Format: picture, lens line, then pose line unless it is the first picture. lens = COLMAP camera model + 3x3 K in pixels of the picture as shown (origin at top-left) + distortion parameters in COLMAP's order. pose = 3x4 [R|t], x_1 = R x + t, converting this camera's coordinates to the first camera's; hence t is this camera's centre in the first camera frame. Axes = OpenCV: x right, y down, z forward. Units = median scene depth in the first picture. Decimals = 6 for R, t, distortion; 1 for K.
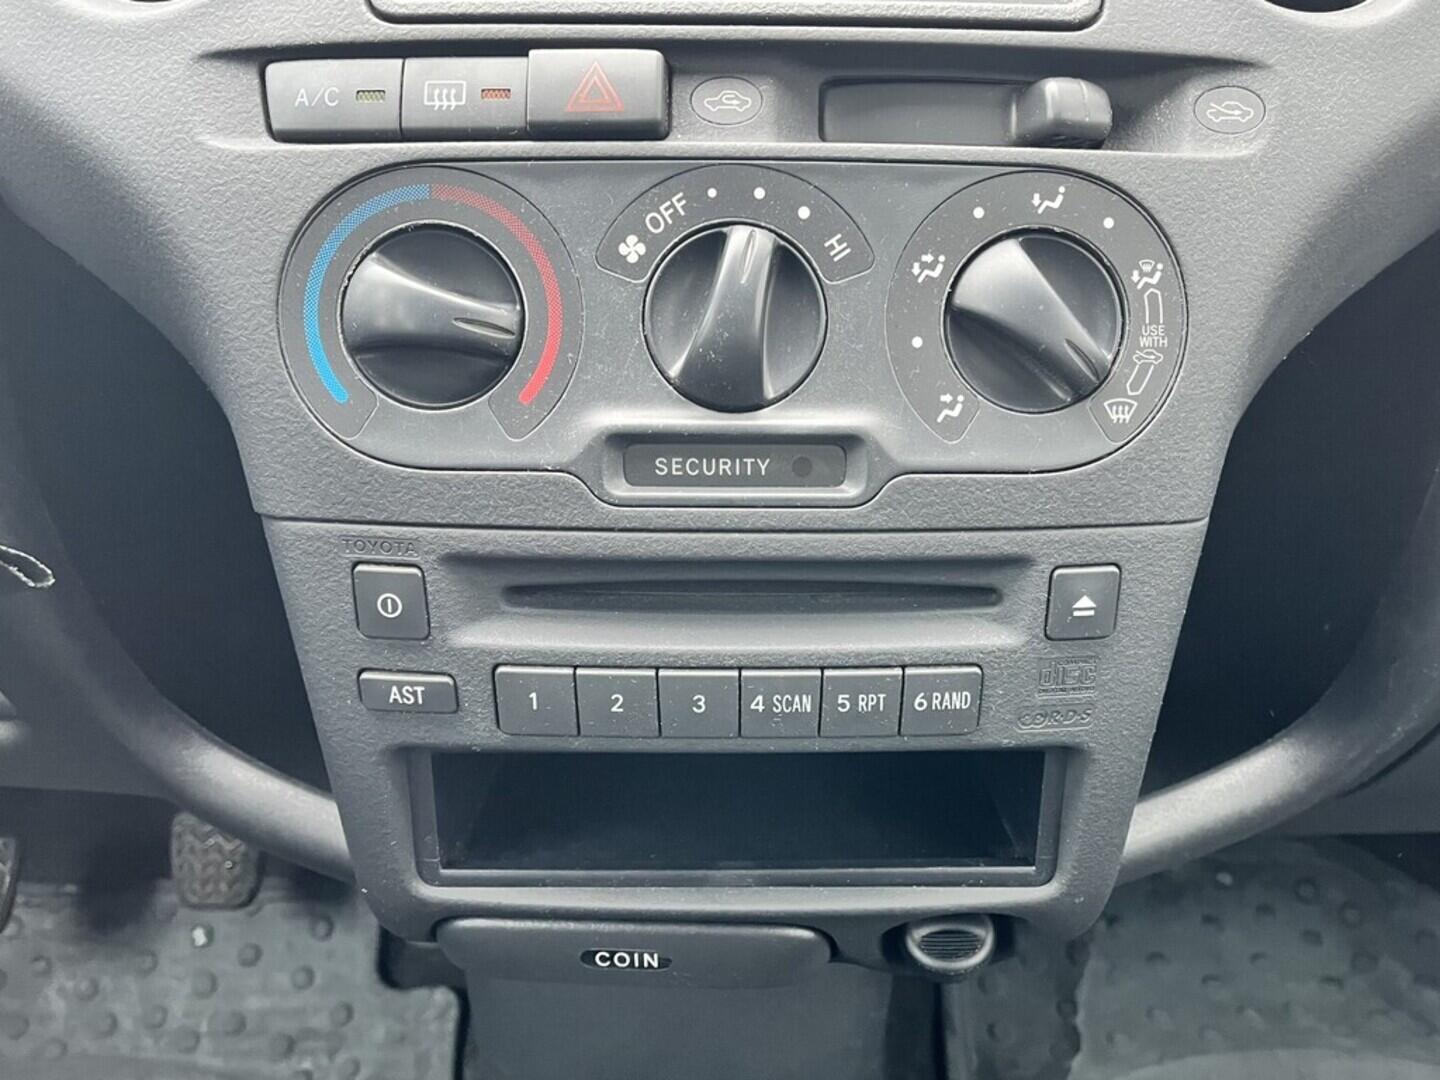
lens RADIAL K [[1303.0, 0, 747.8], [0, 1303.0, 565.2], [0, 0, 1]] dist [0.008917, 0.000000]
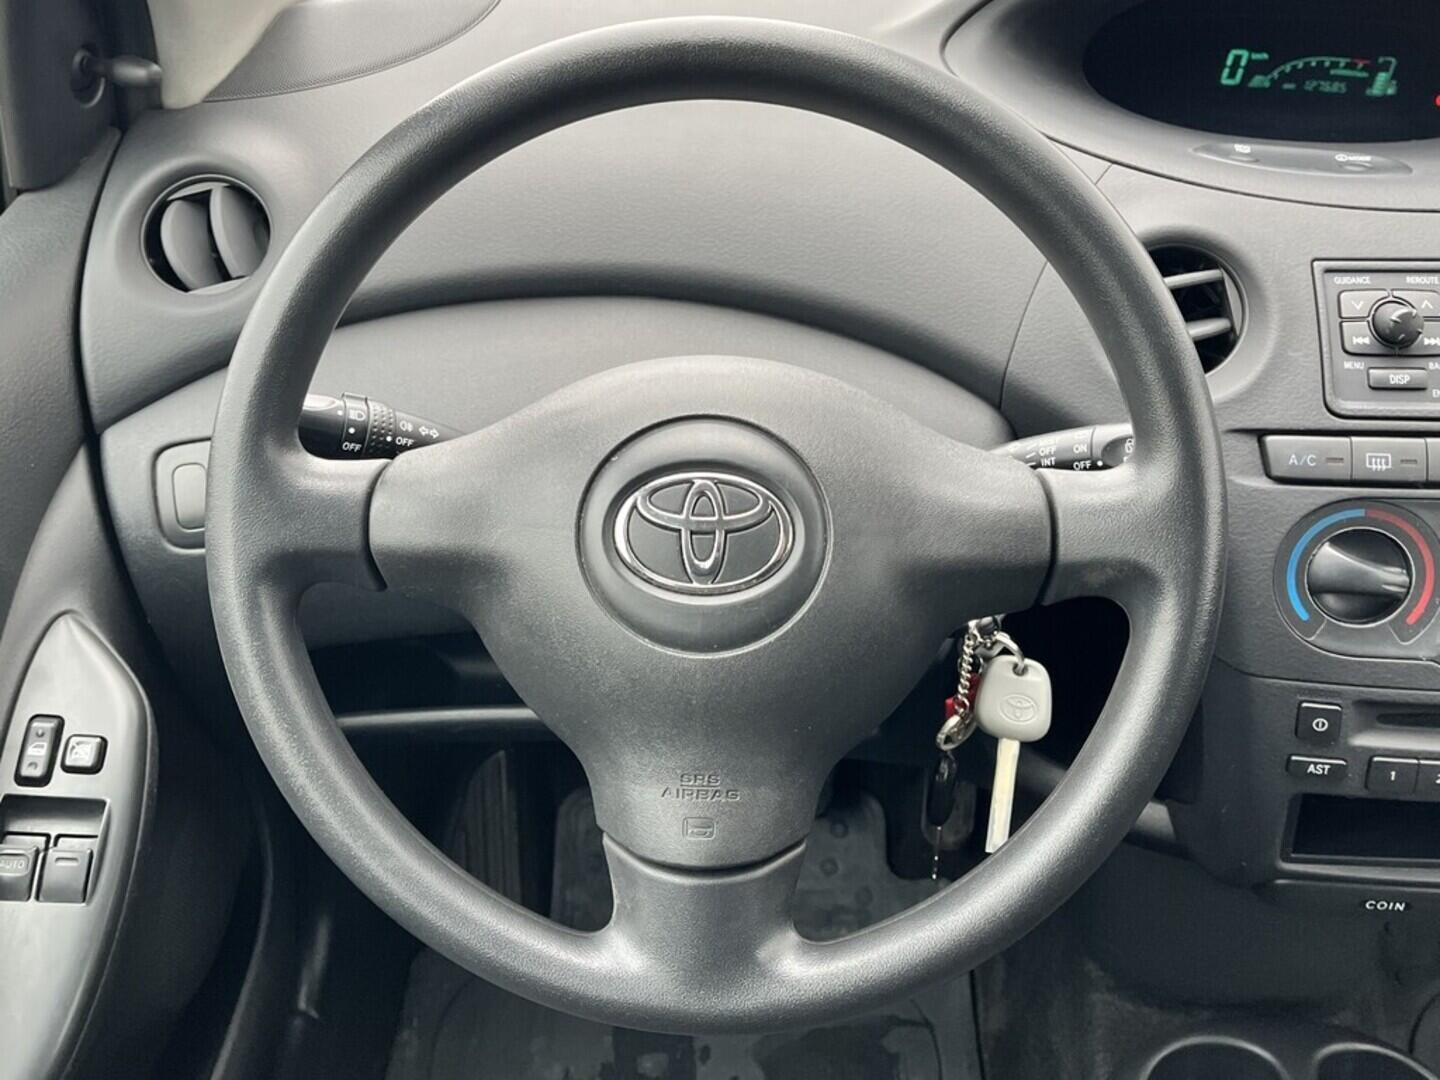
lens RADIAL K [[1393.5, 0, 739.0], [0, 1393.5, 512.2], [0, 0, 1]] dist [0.083801, 0.000000]
pose [[0.998825, 0.012422, -0.046833, -1.007935], [-0.008323, 0.996197, 0.086729, -0.438640], [0.047732, -0.086238, 0.995130, -1.029390]]
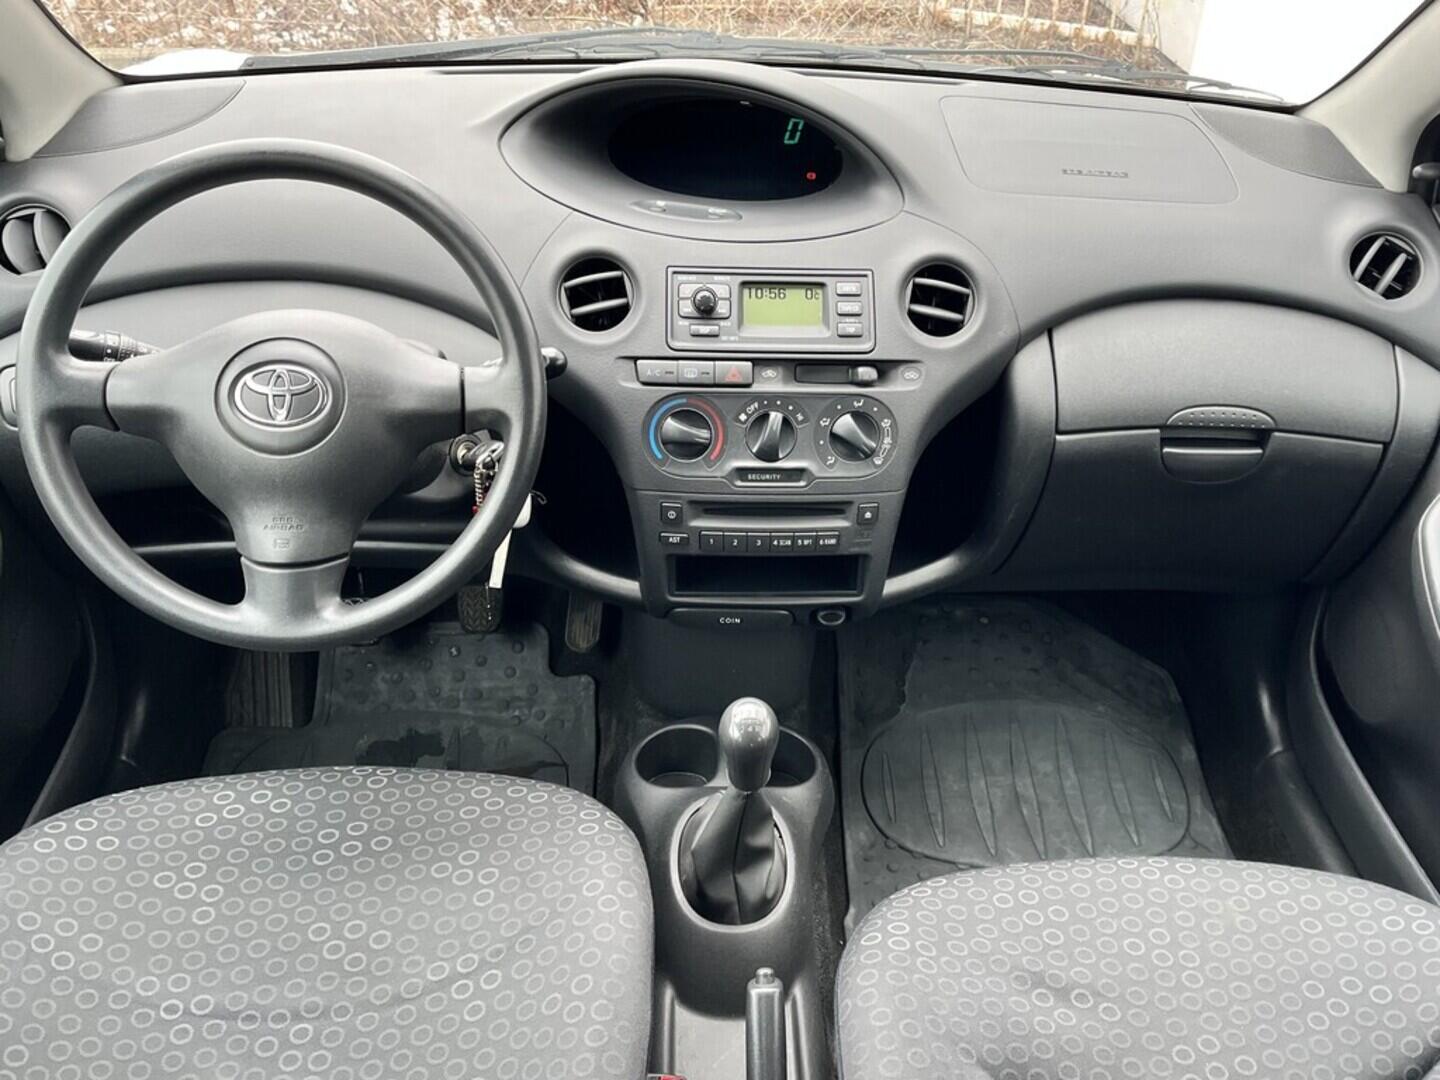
lens RADIAL K [[1273.9, 0, 768.9], [0, 1273.9, 493.9], [0, 0, 1]] dist [0.075025, -0.078491]
pose [[0.997519, 0.003515, 0.070316, -0.252578], [-0.010093, 0.995576, 0.093415, -0.345987], [-0.069677, -0.093893, 0.993141, -2.406136]]
